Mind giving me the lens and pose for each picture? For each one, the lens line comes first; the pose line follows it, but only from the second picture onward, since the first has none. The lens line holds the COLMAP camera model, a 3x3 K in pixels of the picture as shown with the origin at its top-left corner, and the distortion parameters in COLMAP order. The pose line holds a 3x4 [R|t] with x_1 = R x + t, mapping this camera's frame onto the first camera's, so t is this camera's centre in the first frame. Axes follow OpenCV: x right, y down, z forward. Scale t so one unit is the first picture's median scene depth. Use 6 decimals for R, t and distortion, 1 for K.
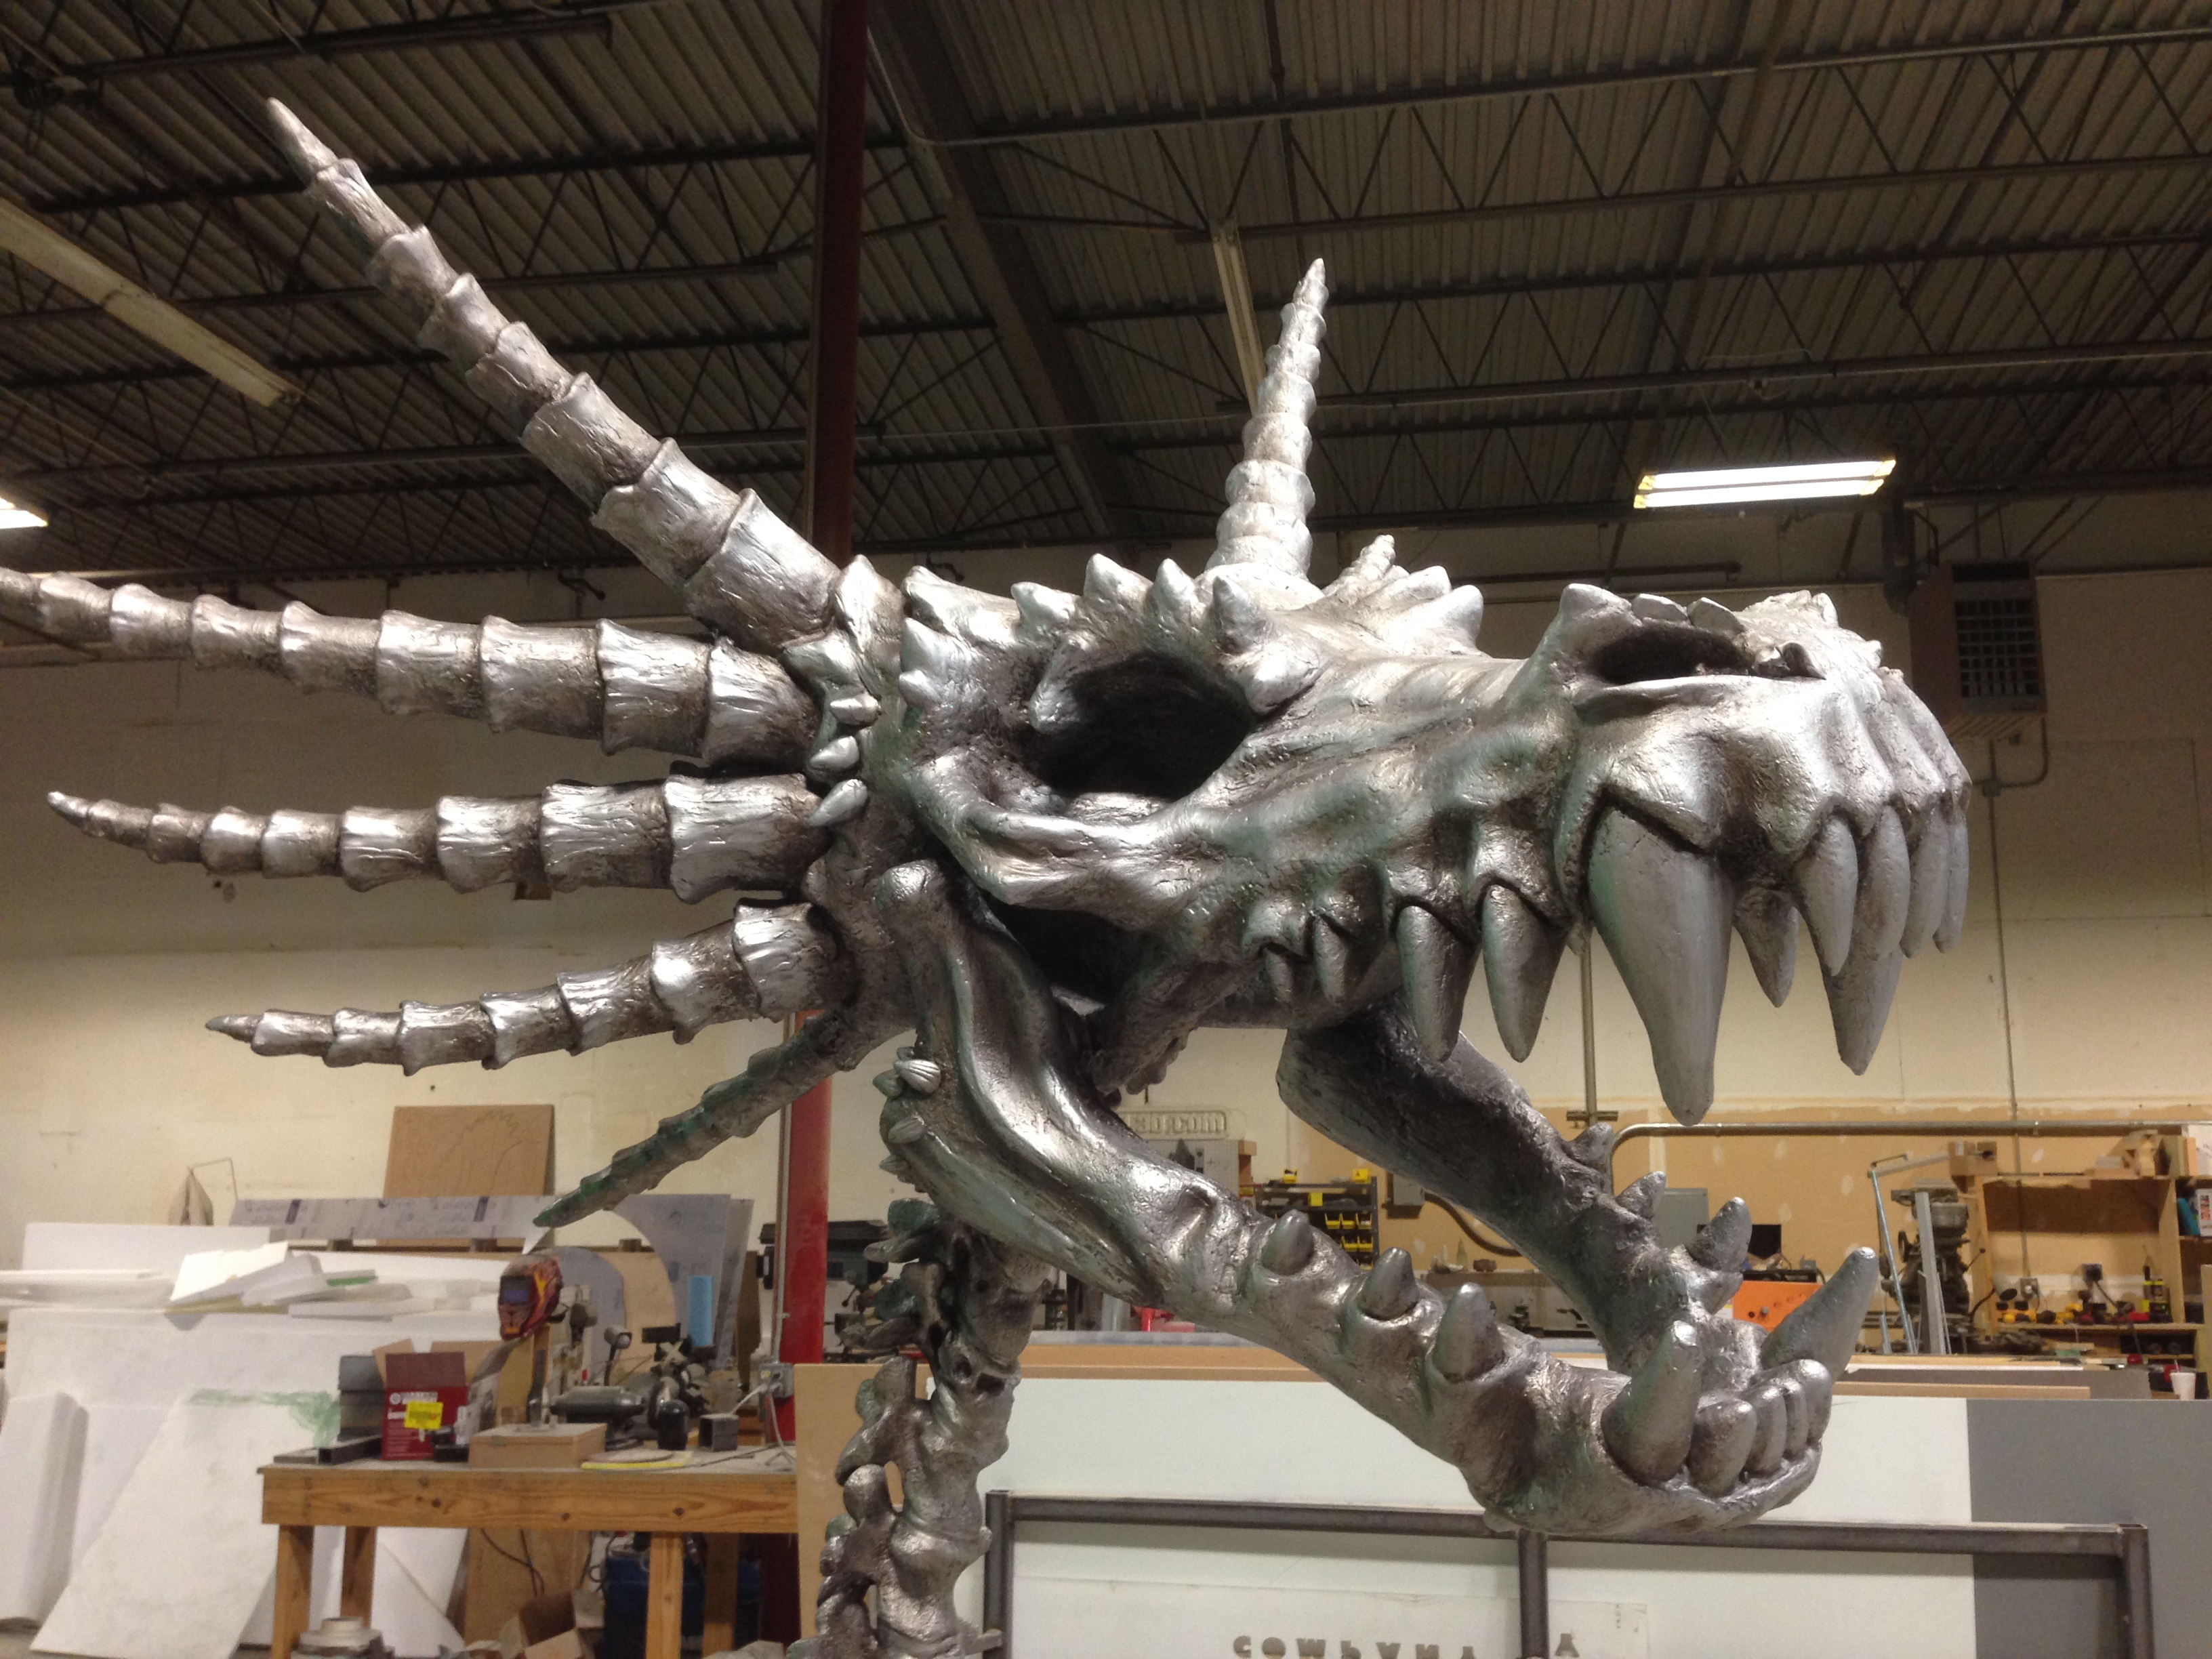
lens RADIAL K [[2090.4, 0, 1106.2], [0, 2090.4, 829.6], [0, 0, 1]] dist [-0.009908, 0.000000]
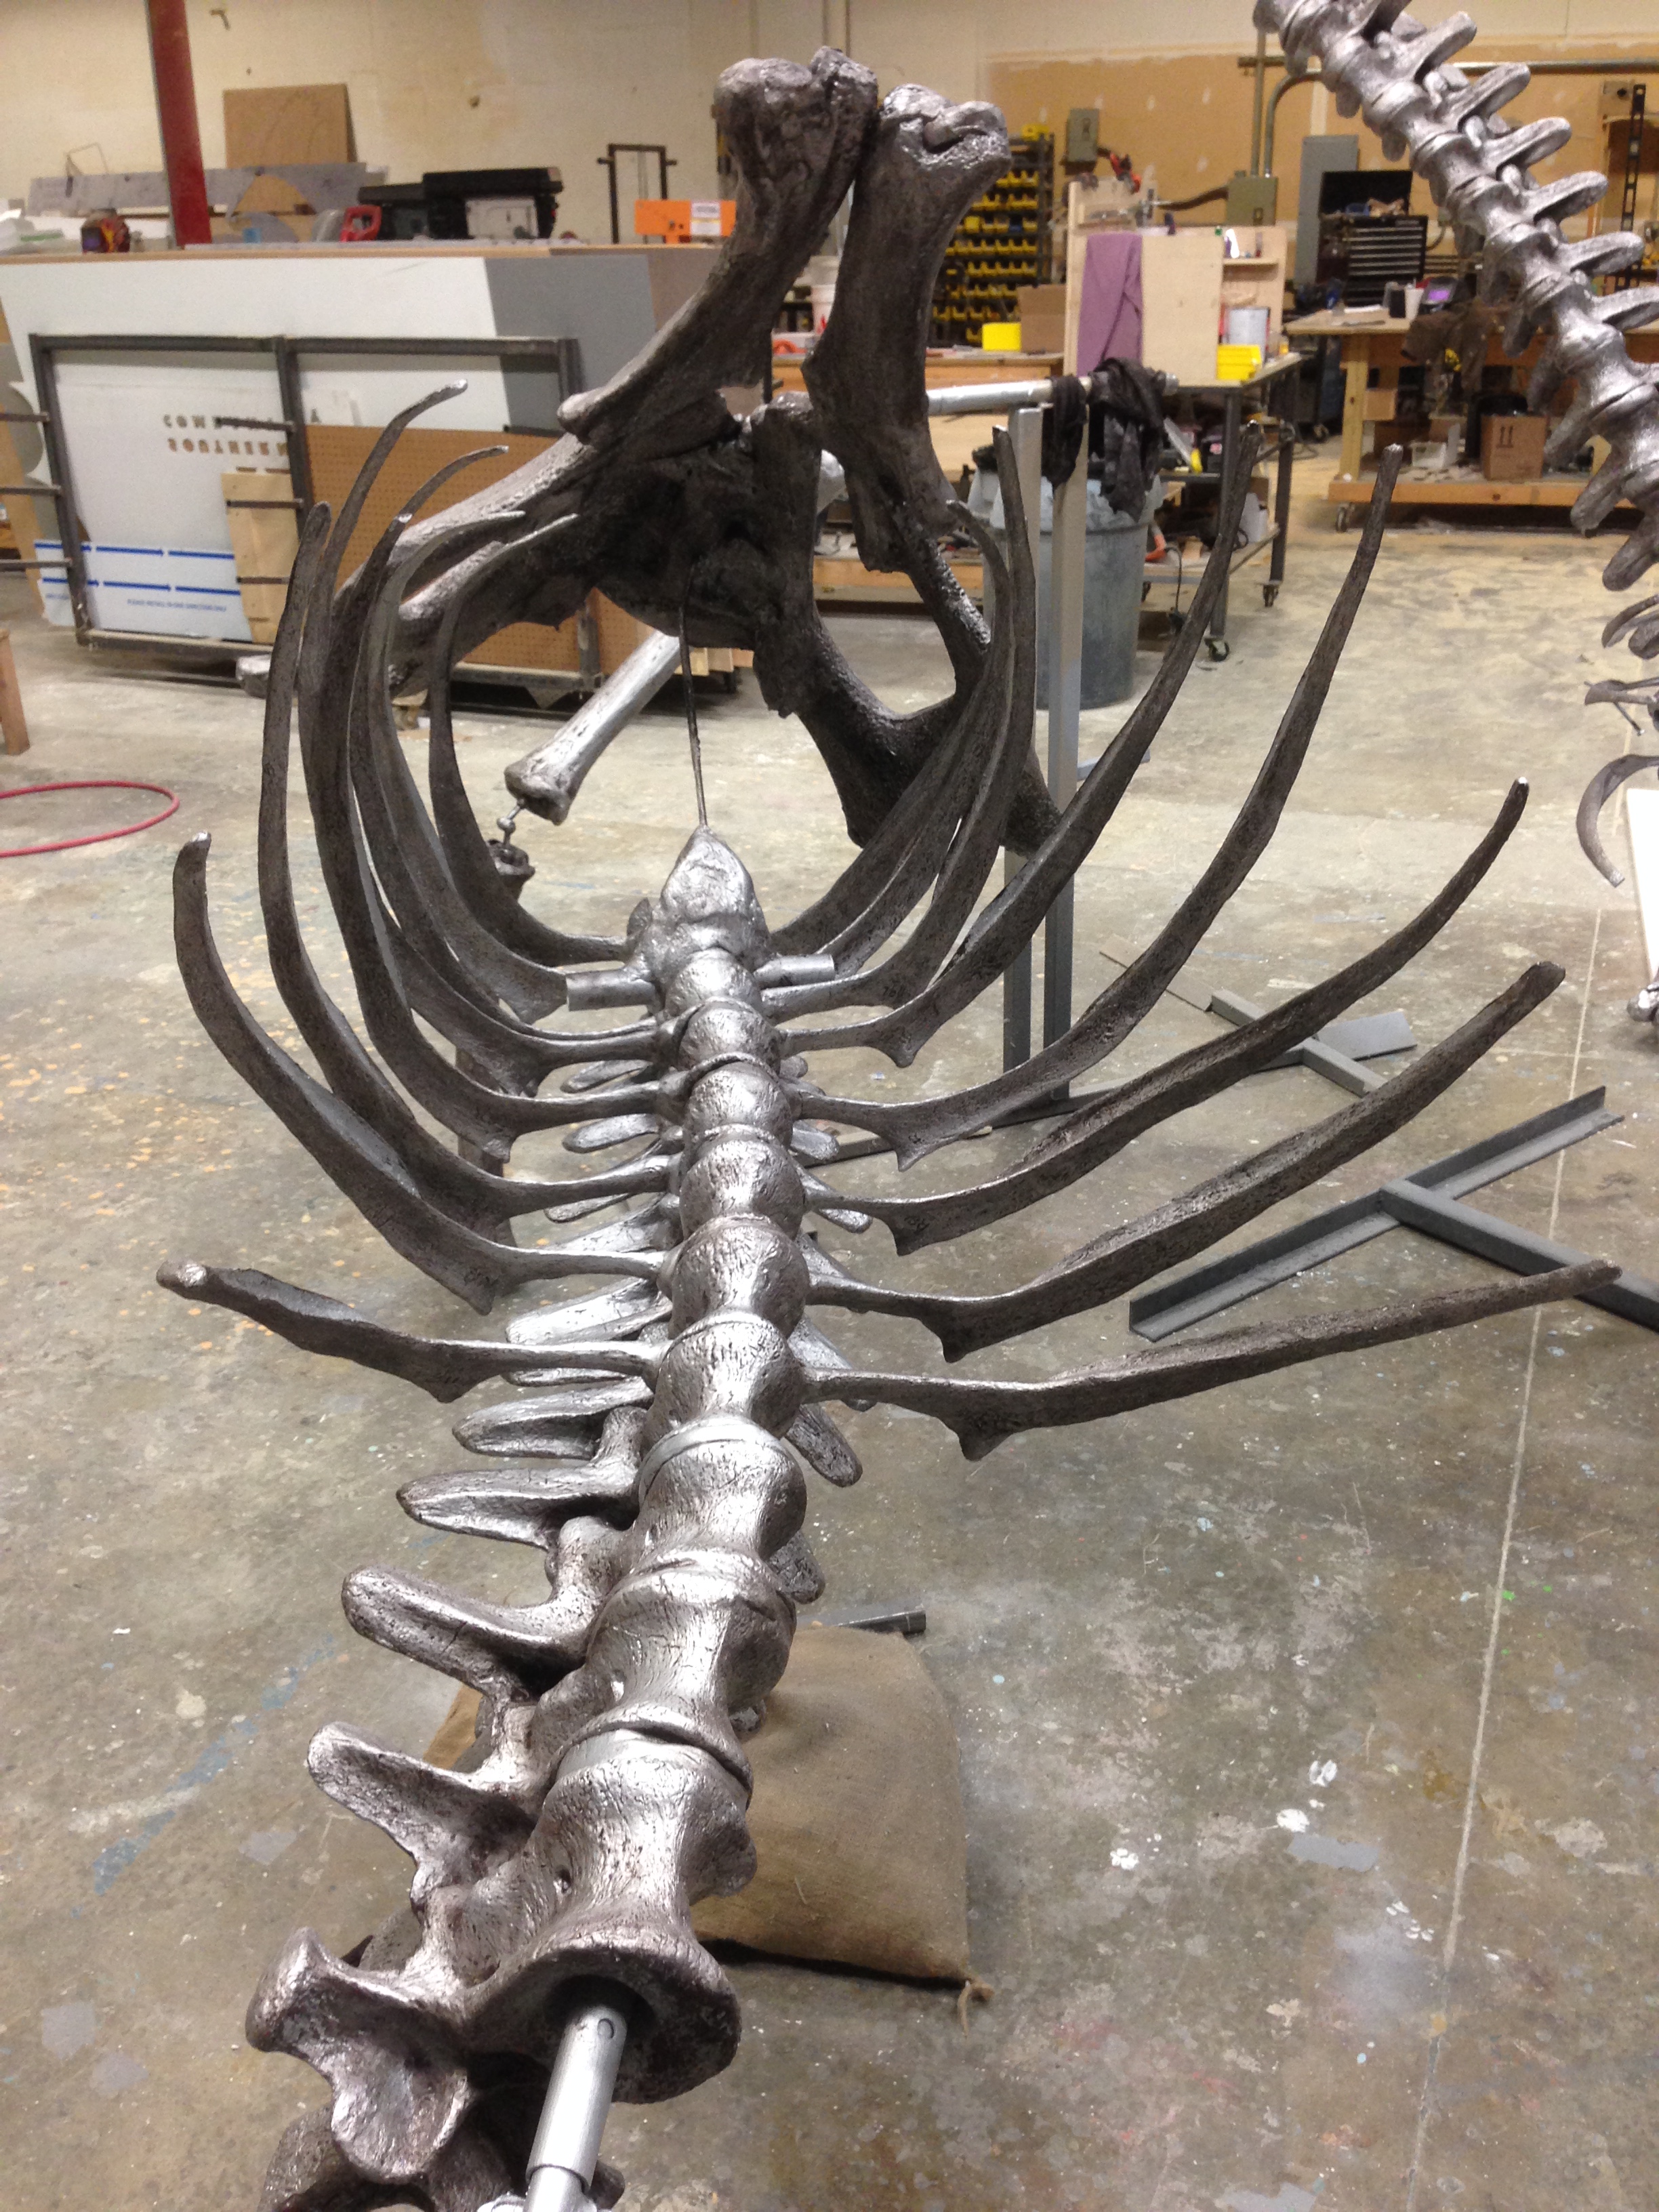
lens RADIAL K [[2090.4, 0, 829.3], [0, 2090.4, 1108.8], [0, 0, 1]] dist [-0.009908, 0.000000]
pose [[0.975896, 0.070236, -0.206625, 0.527434], [0.057158, 0.831487, 0.552596, -0.027794], [0.210618, -0.551086, 0.807431, -0.304734]]
